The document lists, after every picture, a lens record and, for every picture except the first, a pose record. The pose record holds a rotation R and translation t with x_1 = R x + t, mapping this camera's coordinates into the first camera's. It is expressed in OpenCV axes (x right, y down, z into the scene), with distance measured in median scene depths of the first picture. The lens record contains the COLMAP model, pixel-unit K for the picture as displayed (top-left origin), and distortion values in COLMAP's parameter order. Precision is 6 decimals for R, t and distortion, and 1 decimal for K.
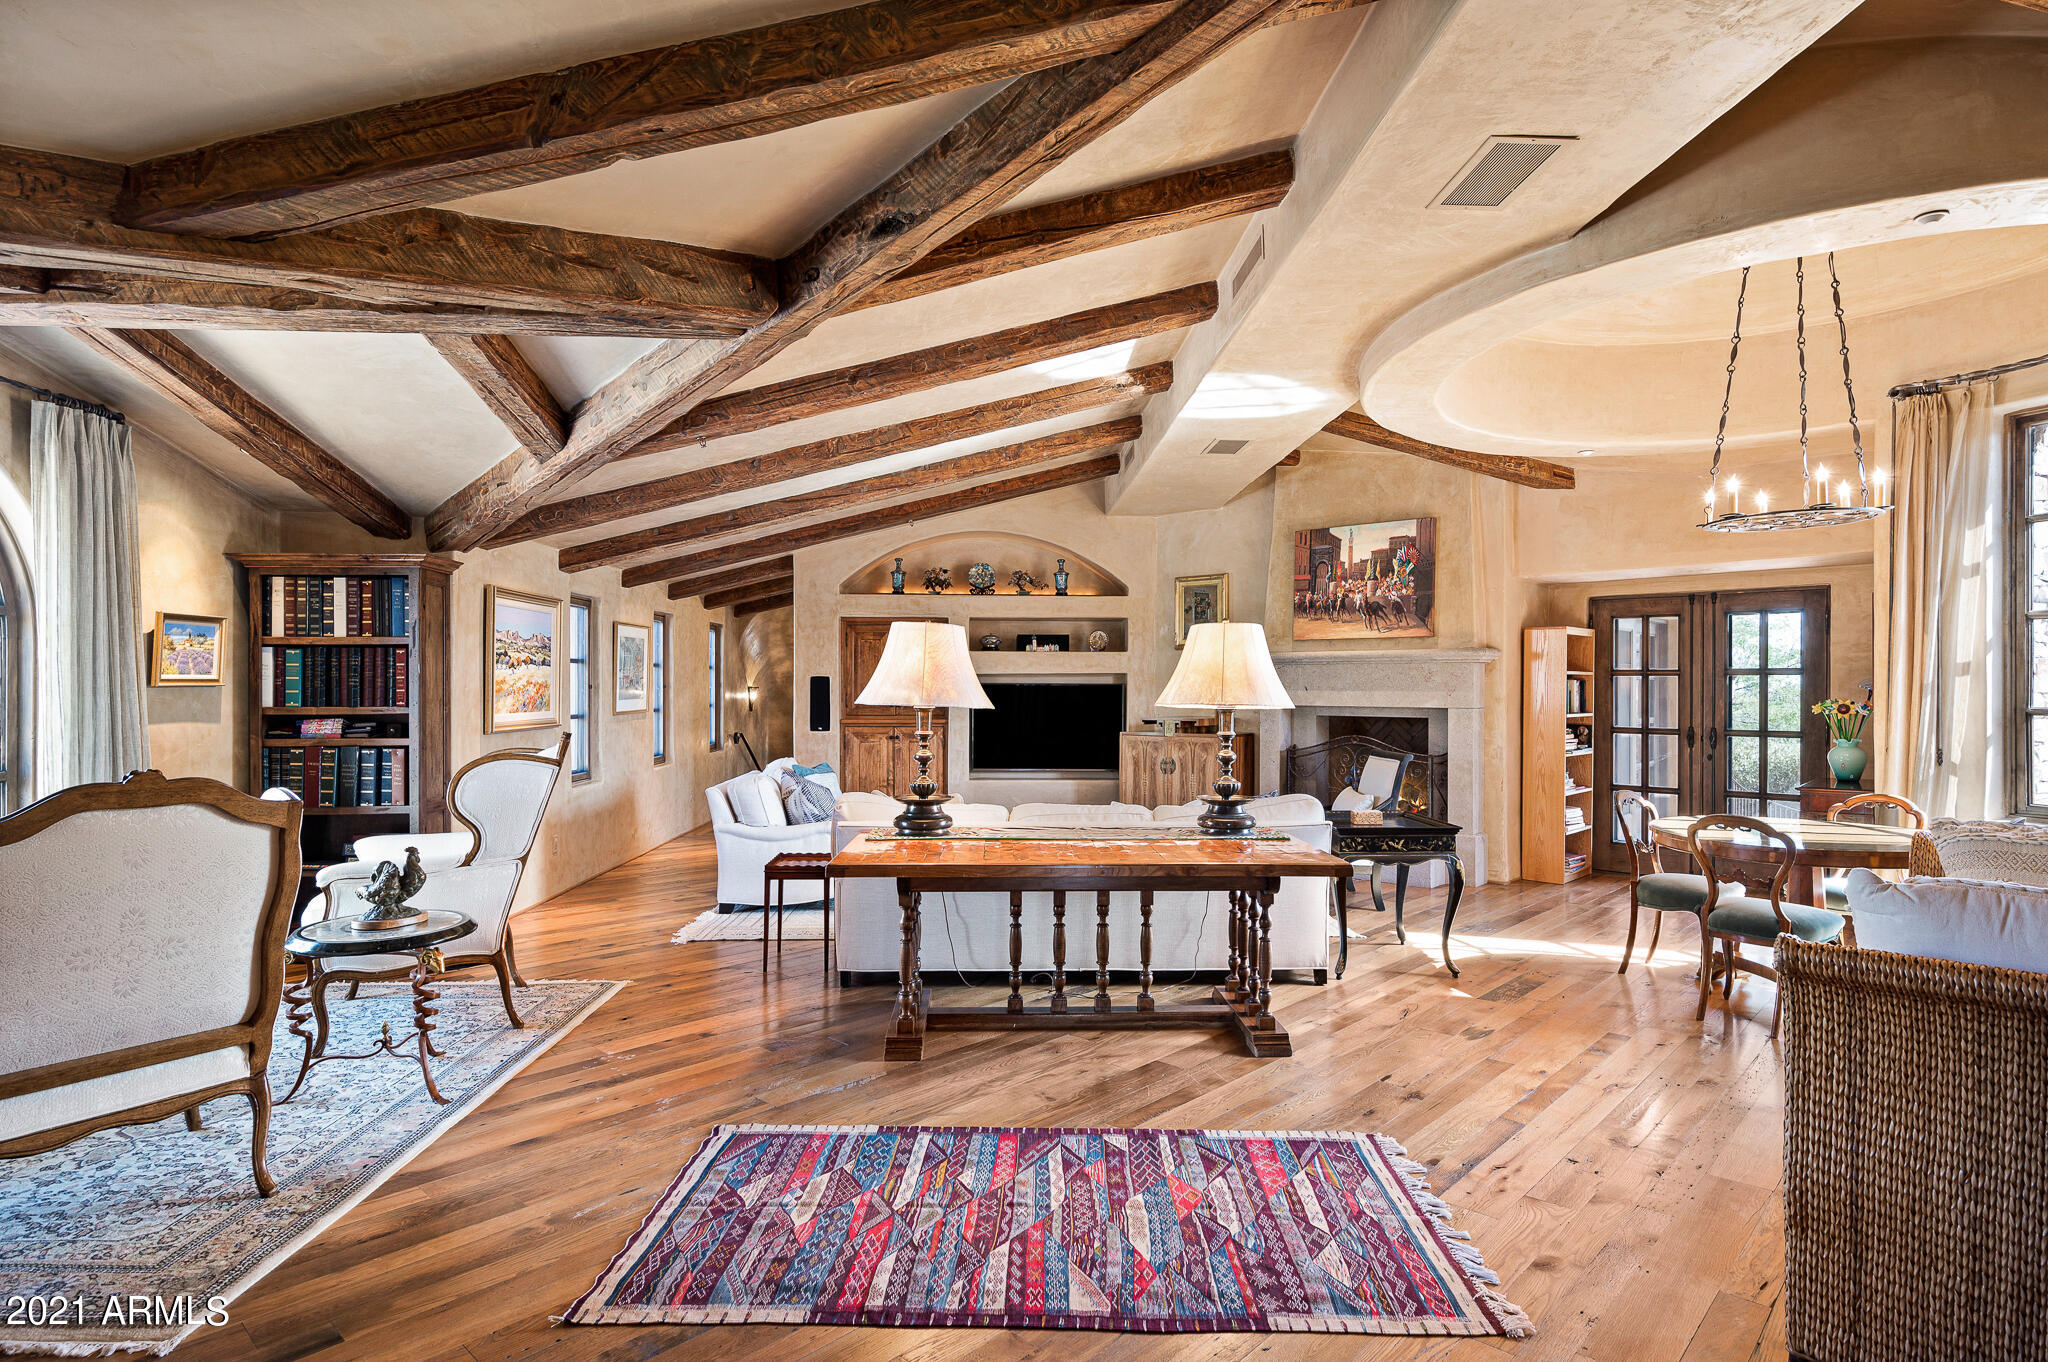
lens RADIAL K [[1110.0, 0, 1024.6], [0, 1110.0, 692.8], [0, 0, 1]] dist [-0.003531, -0.000553]
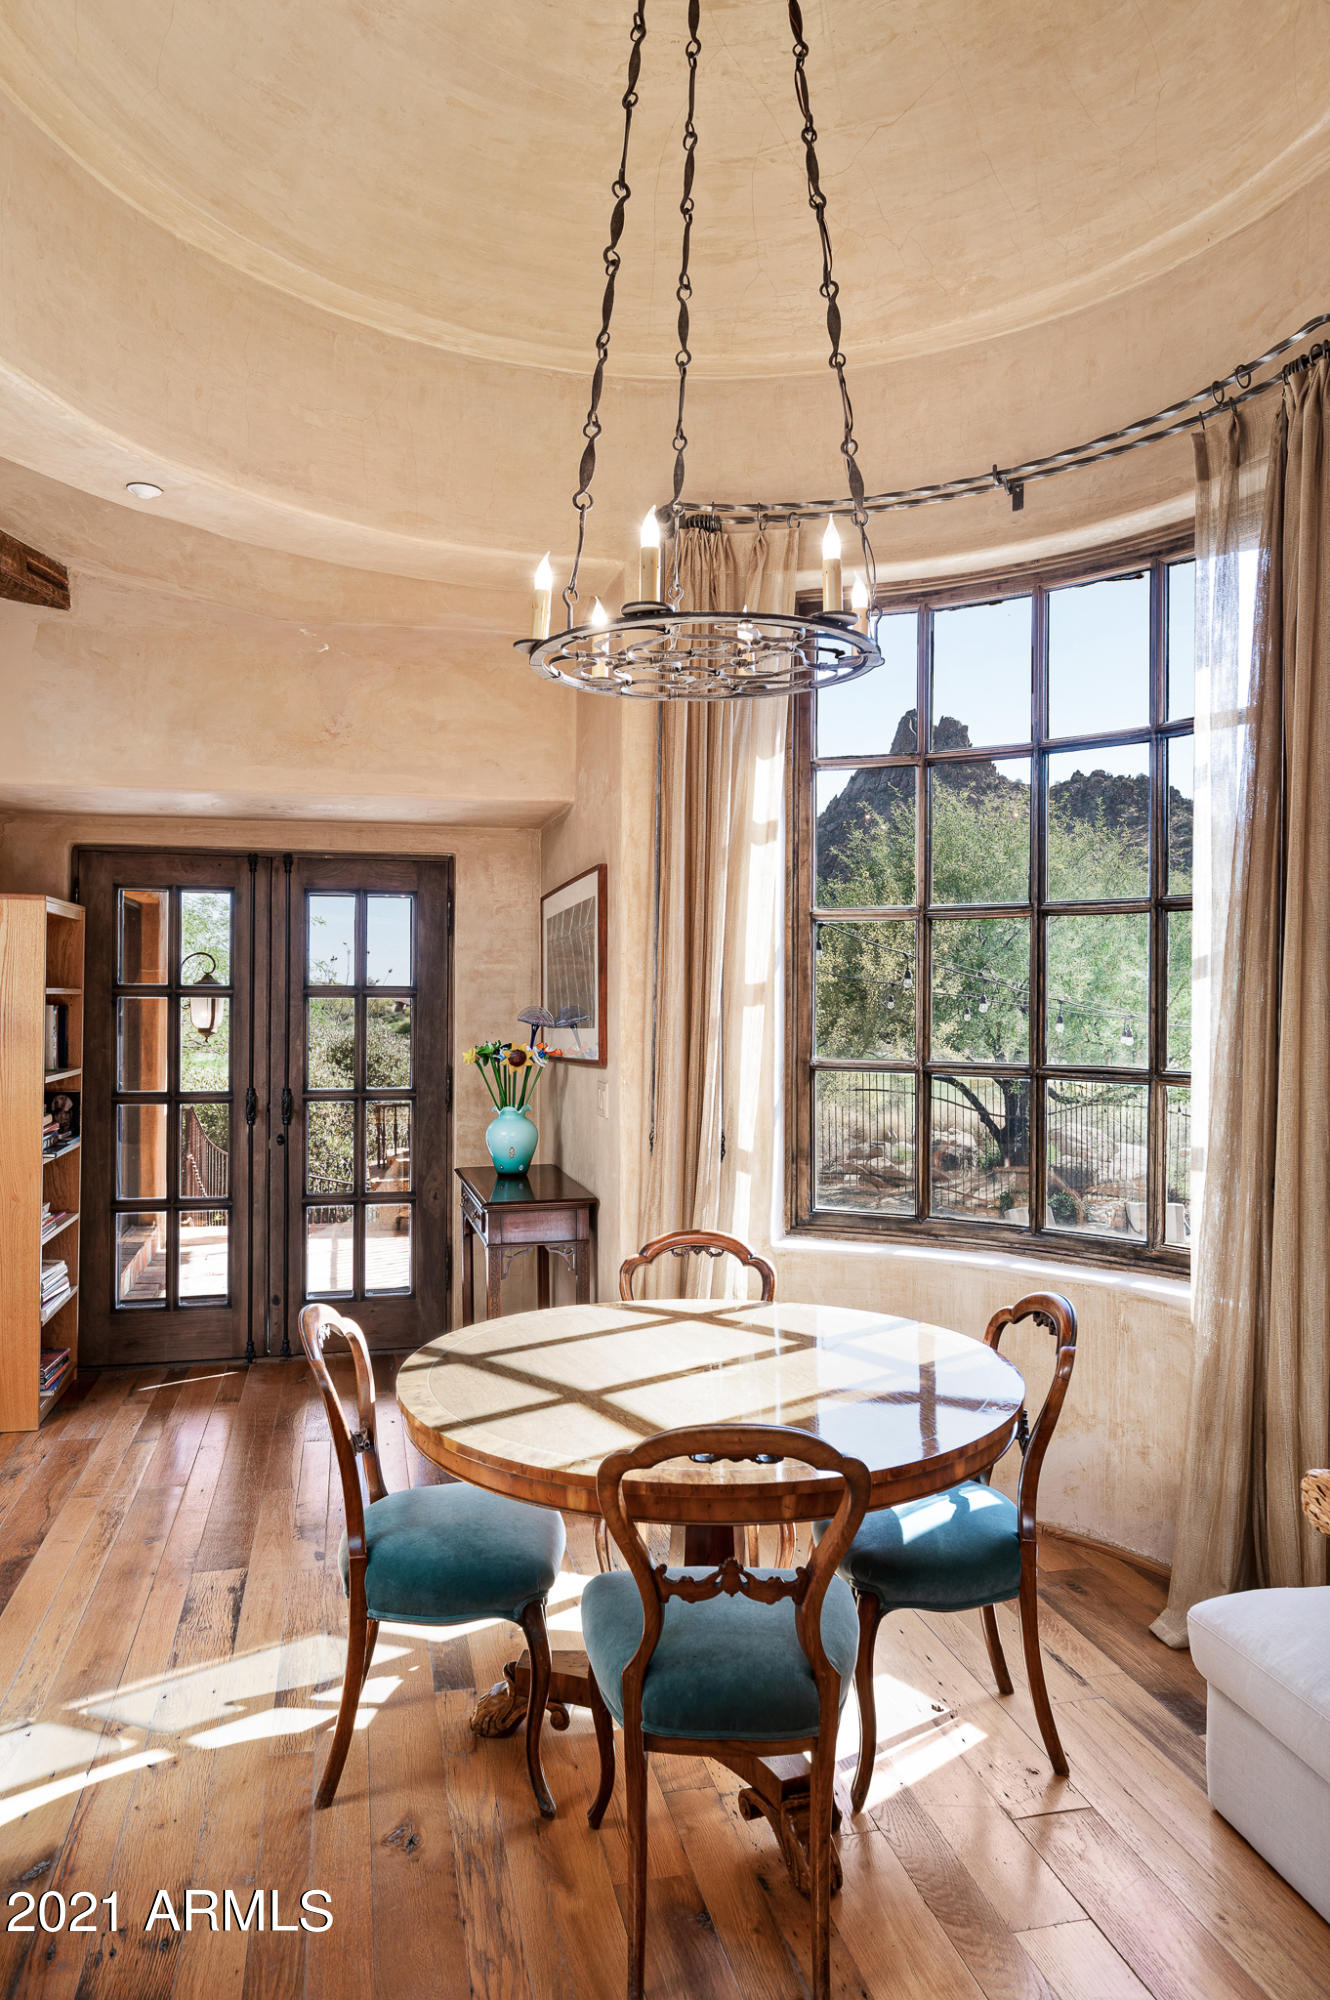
lens RADIAL K [[1303.5, 0, 666.8], [0, 1303.5, 998.7], [0, 0, 1]] dist [-0.001912, 0.000037]
pose [[0.546747, 0.000816, 0.837298, 0.152652], [0.000133, 0.999999, -0.001062, -0.013669], [-0.837298, 0.000692, 0.546746, 0.438536]]
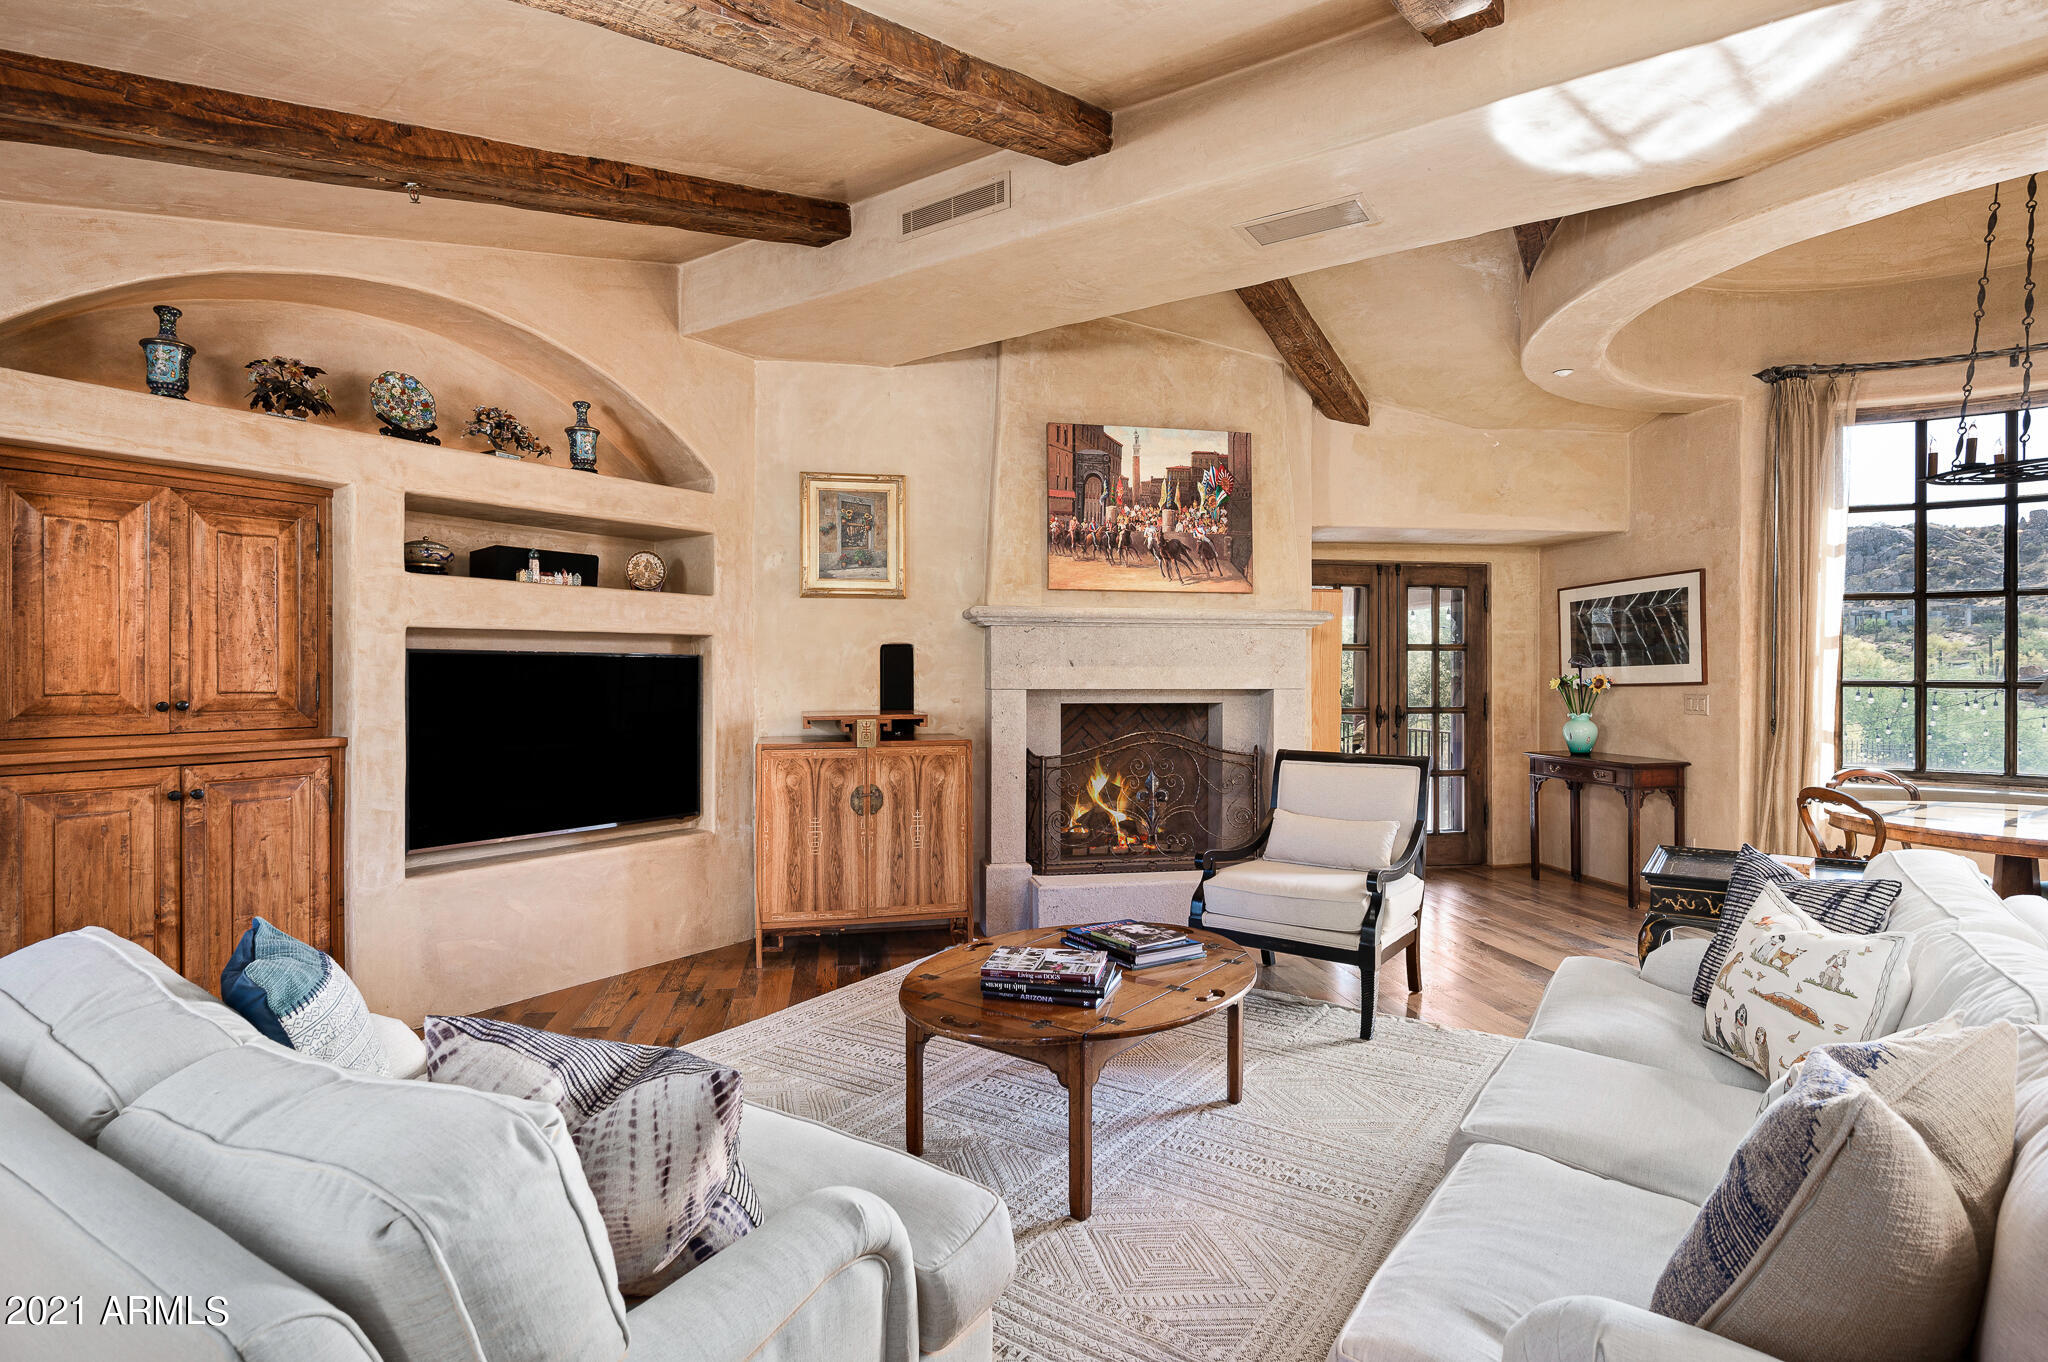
lens RADIAL K [[1014.0, 0, 1022.1], [0, 1014.0, 673.9], [0, 0, 1]] dist [-0.003022, -0.000791]
pose [[0.602118, -0.005022, 0.798391, -0.257752], [0.002248, 0.999987, 0.004595, -0.000314], [-0.798404, -0.000972, 0.602122, 0.693043]]
